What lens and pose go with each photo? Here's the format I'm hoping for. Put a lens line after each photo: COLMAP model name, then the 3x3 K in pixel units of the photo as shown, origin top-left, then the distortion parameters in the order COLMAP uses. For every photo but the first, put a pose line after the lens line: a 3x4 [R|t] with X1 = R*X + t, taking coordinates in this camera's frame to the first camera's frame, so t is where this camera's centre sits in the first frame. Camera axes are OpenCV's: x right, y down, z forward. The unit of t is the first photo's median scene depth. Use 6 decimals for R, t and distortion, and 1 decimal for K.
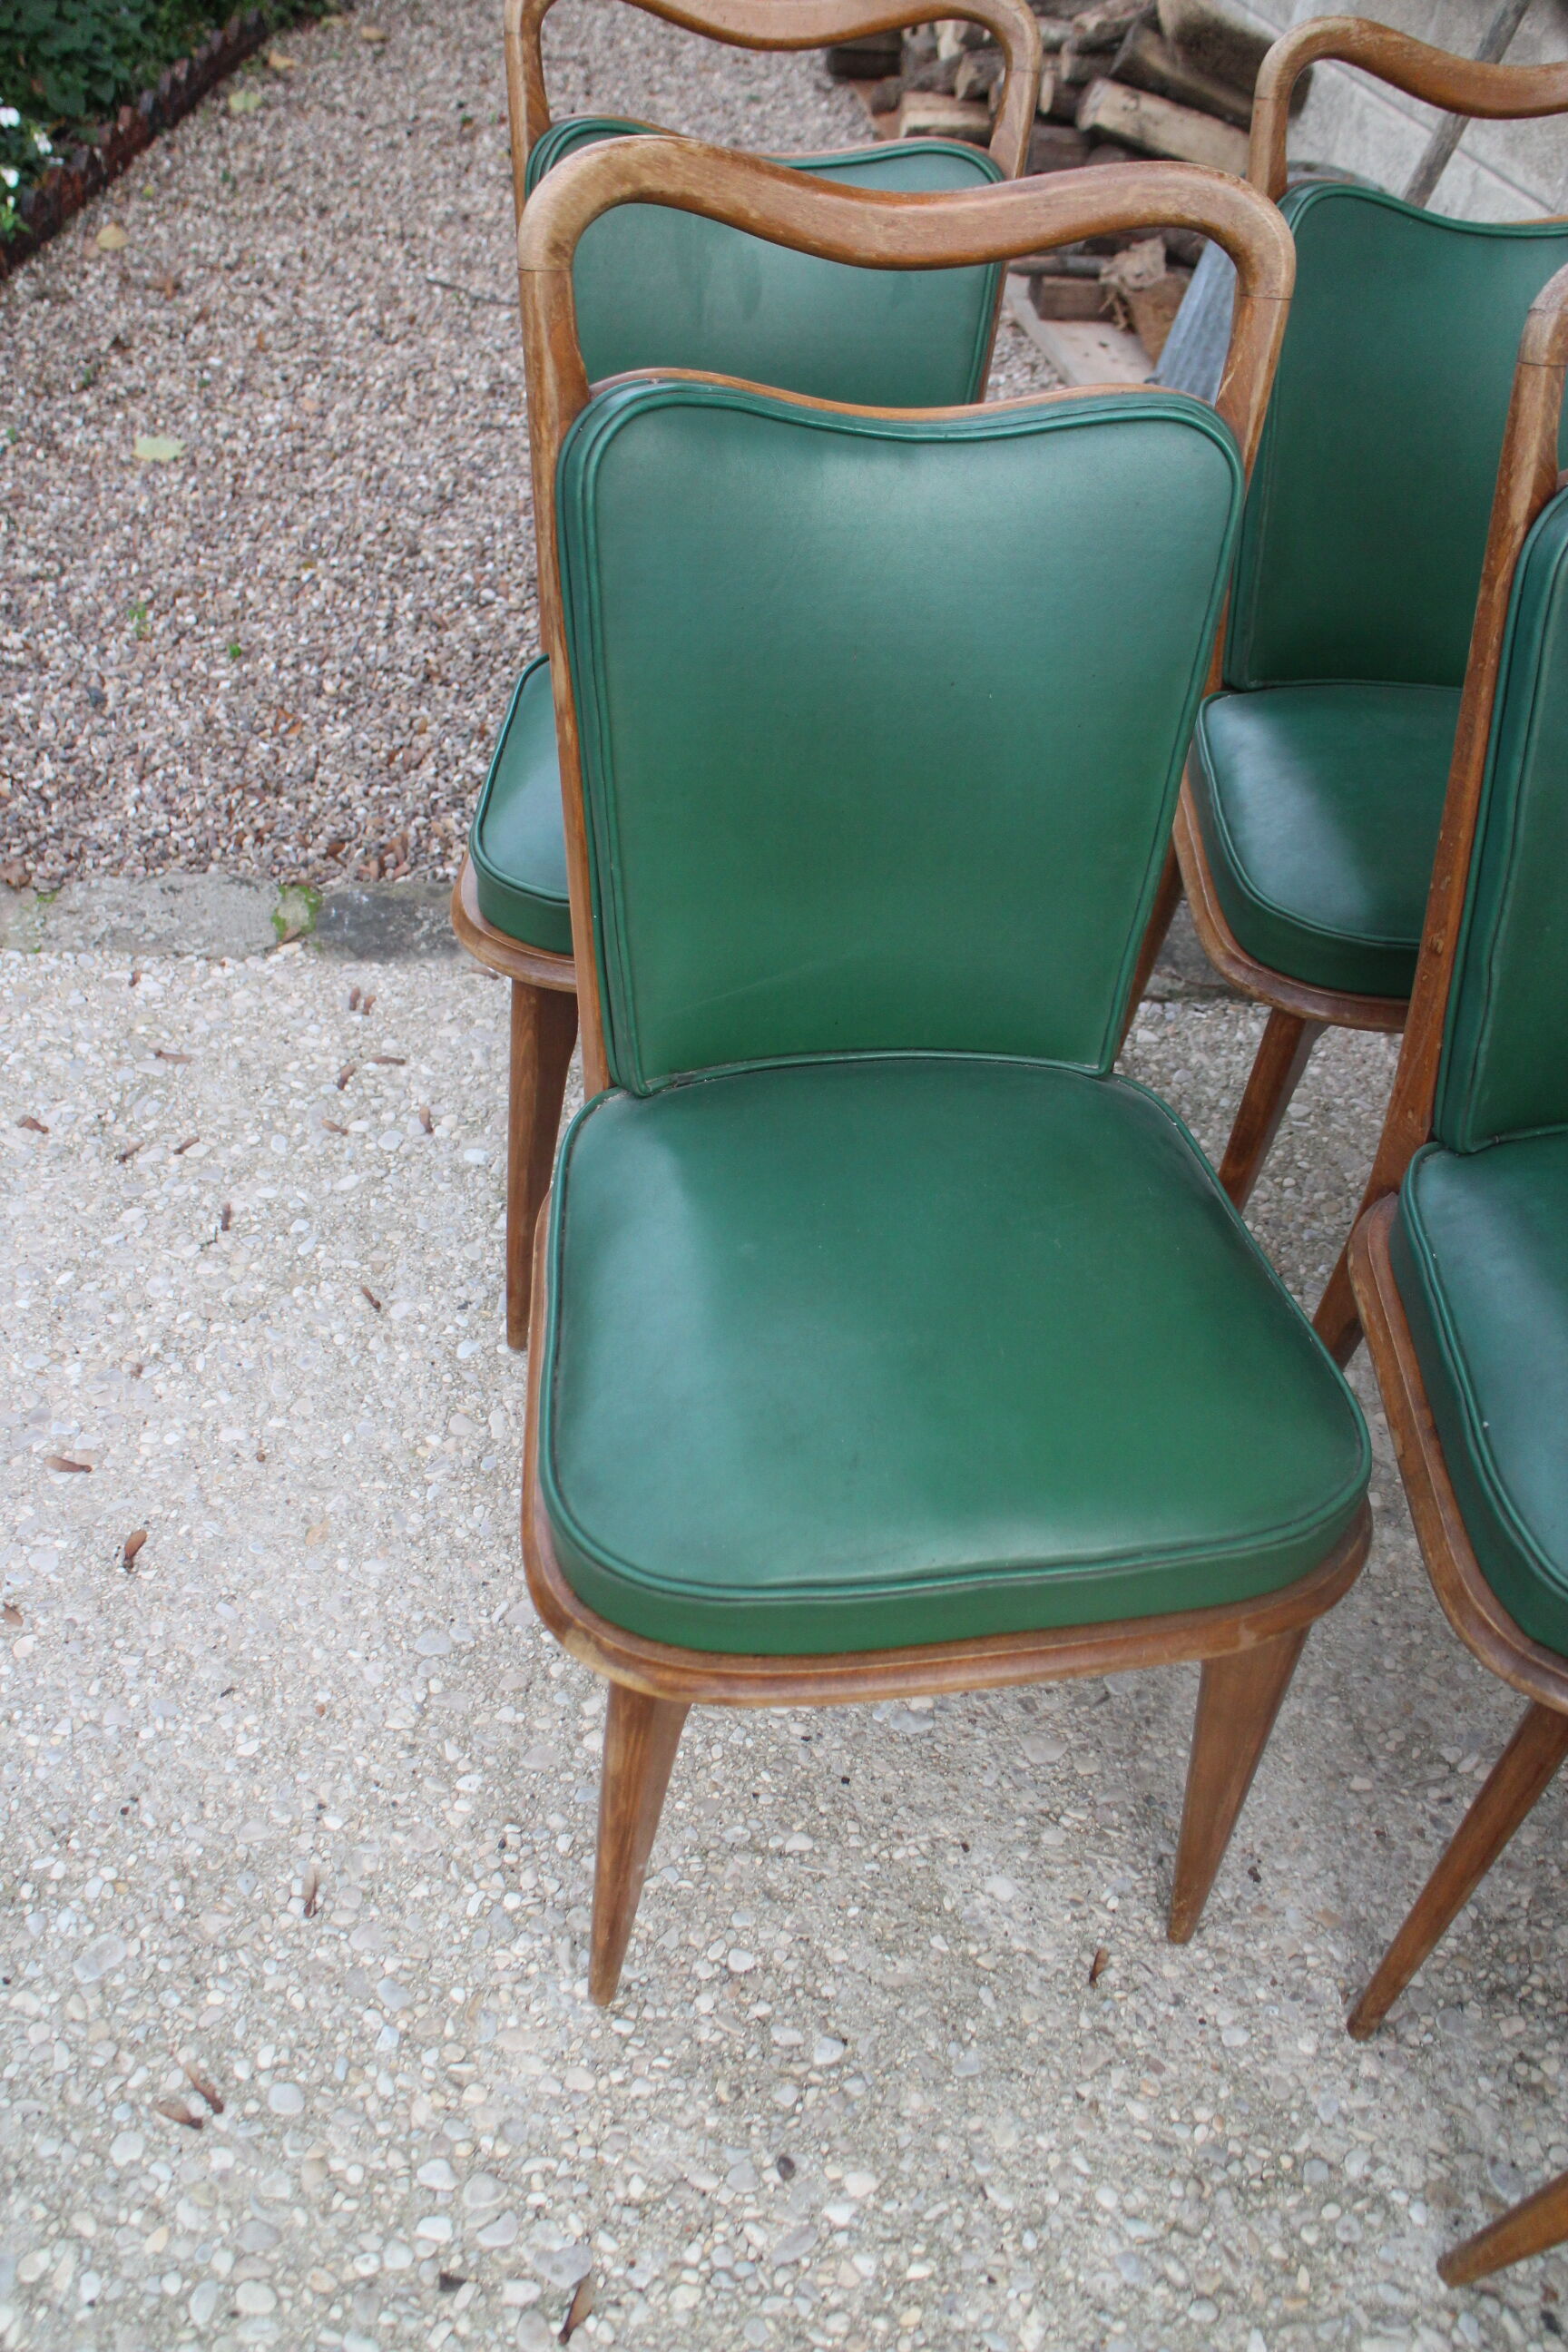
lens RADIAL K [[1923.8, 0, 815.5], [0, 1923.8, 1196.3], [0, 0, 1]] dist [-0.167411, 0.130775]
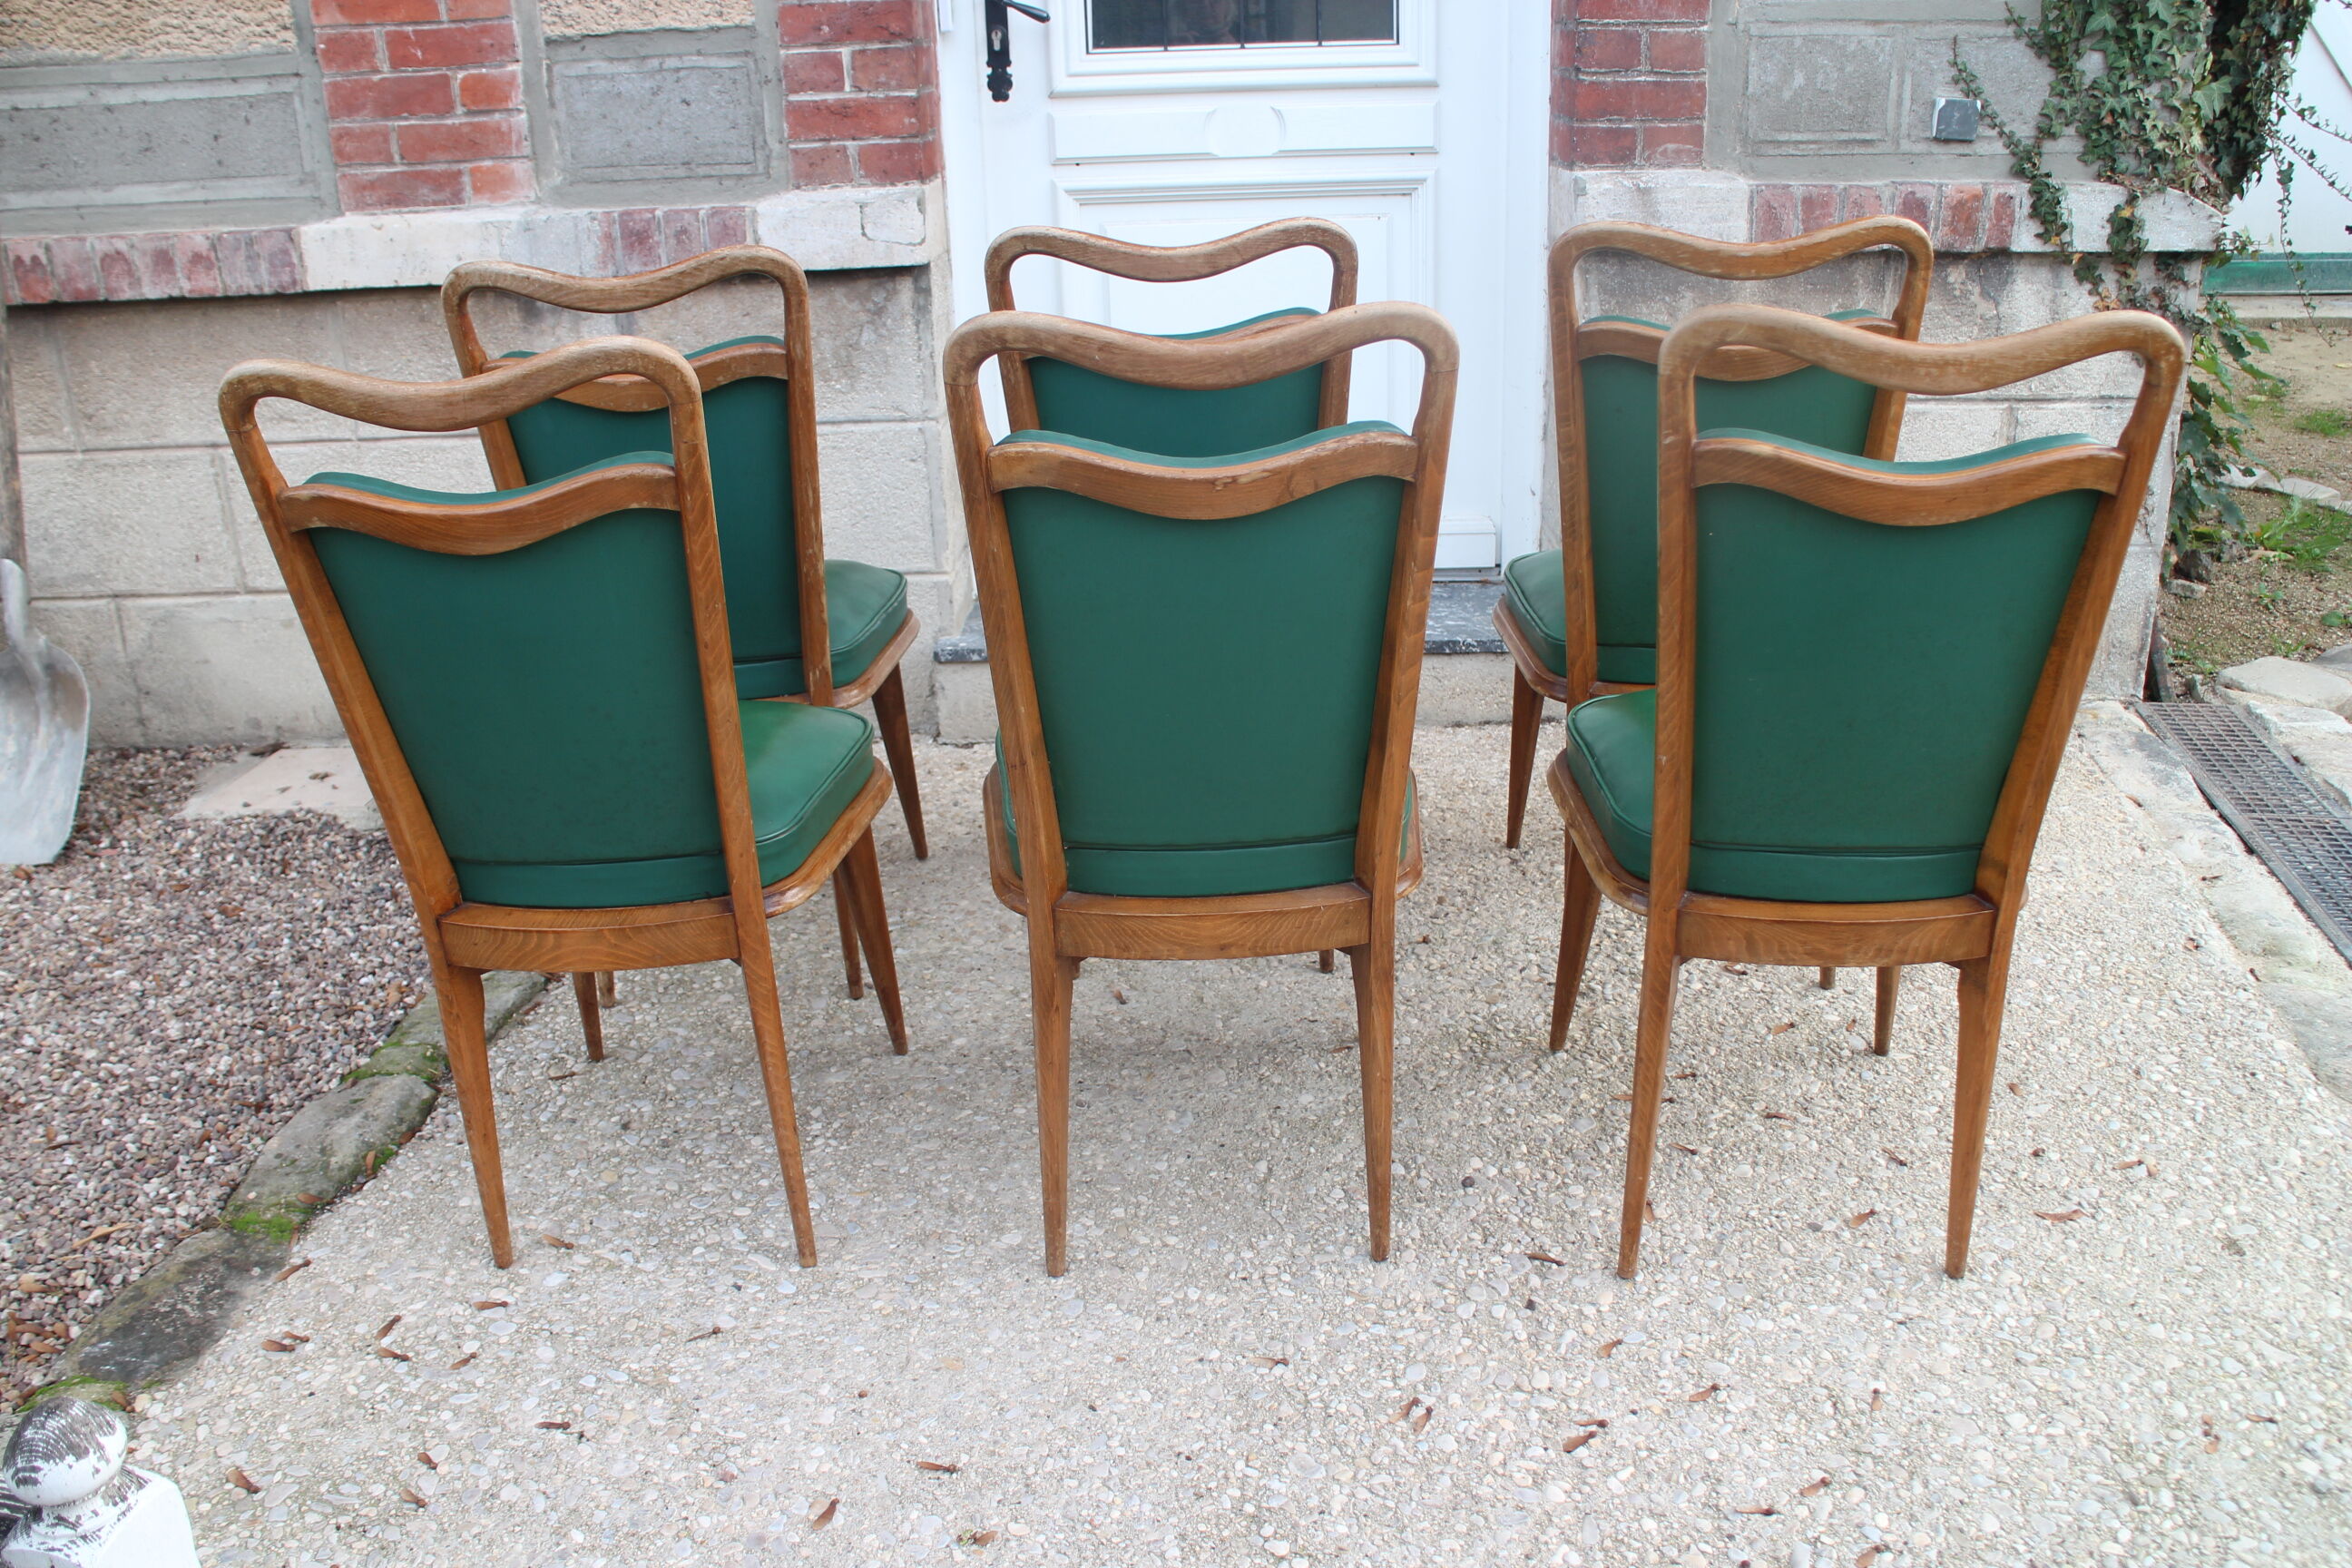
lens RADIAL K [[1923.8, 0, 1199.5], [0, 1923.8, 770.7], [0, 0, 1]] dist [-0.167411, 0.130775]
pose [[0.177090, -0.454190, 0.873127, -1.247218], [0.700575, 0.681268, 0.212295, -0.256781], [-0.691256, 0.574095, 0.438840, 0.141531]]
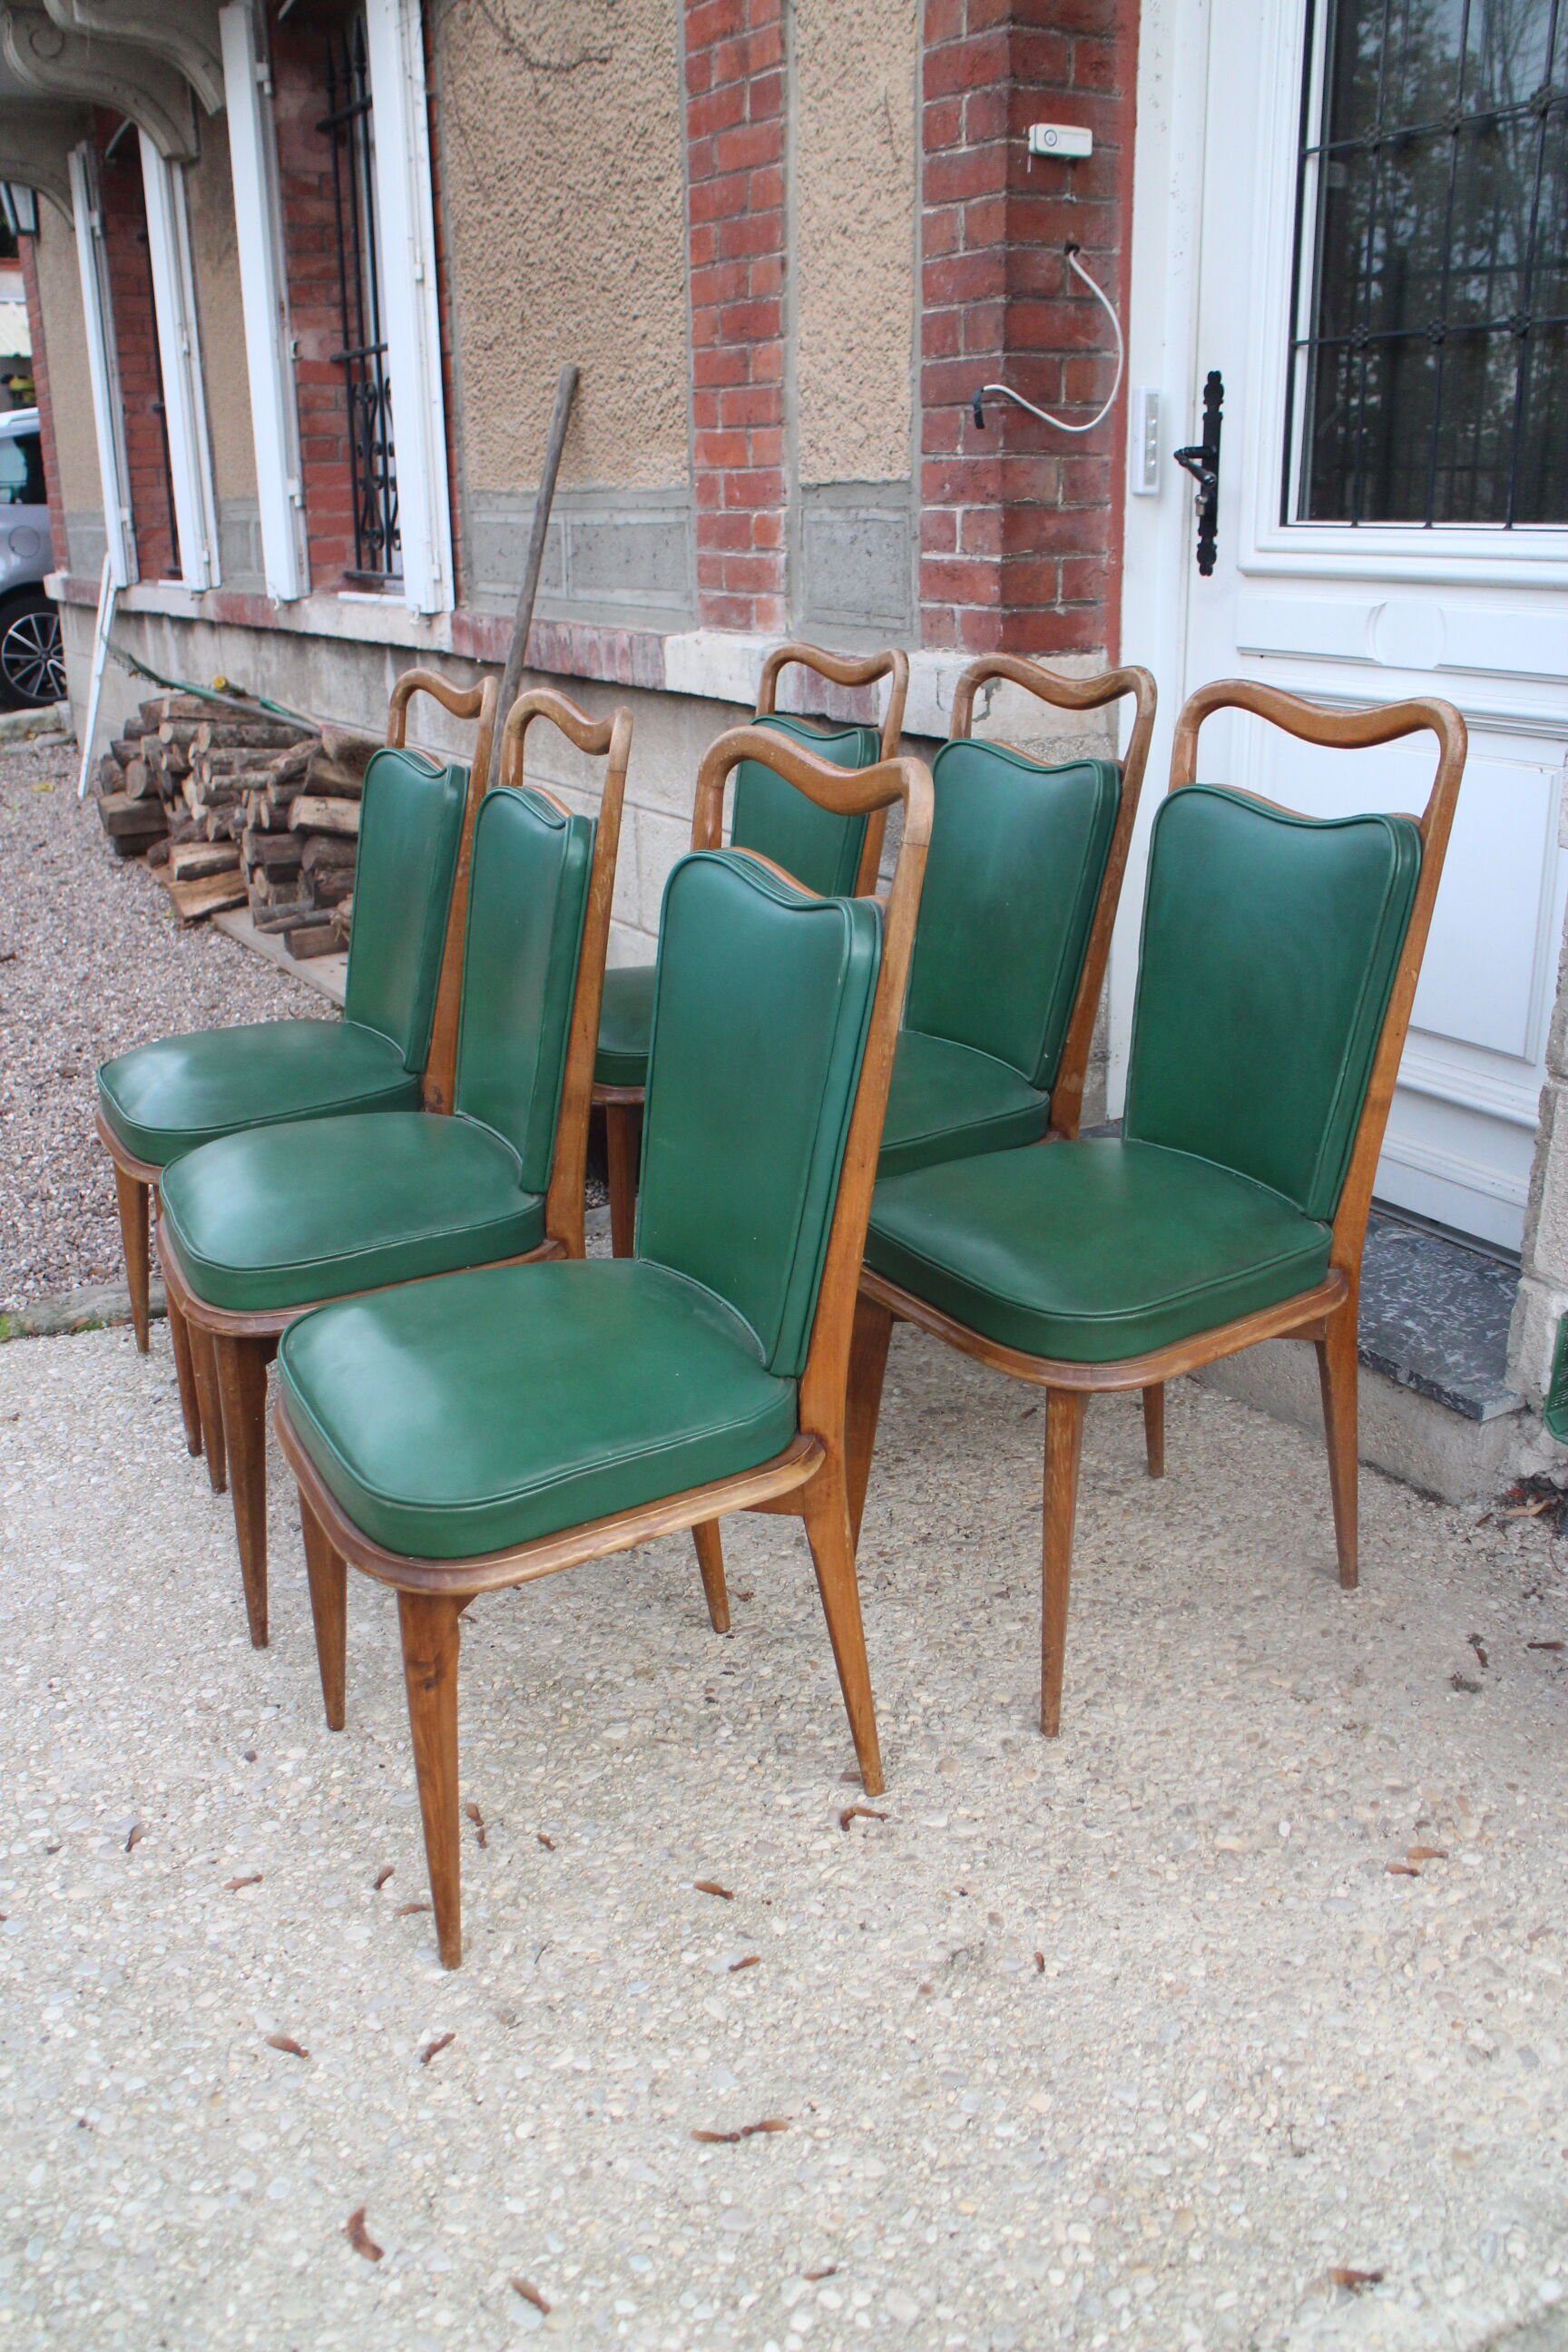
lens RADIAL K [[1923.8, 0, 811.8], [0, 1923.8, 1204.6], [0, 0, 1]] dist [-0.167411, 0.130775]
pose [[0.927497, -0.233943, 0.291582, 0.065213], [0.324136, 0.891851, -0.315496, 0.666301], [-0.186240, 0.387134, 0.903018, -0.678889]]
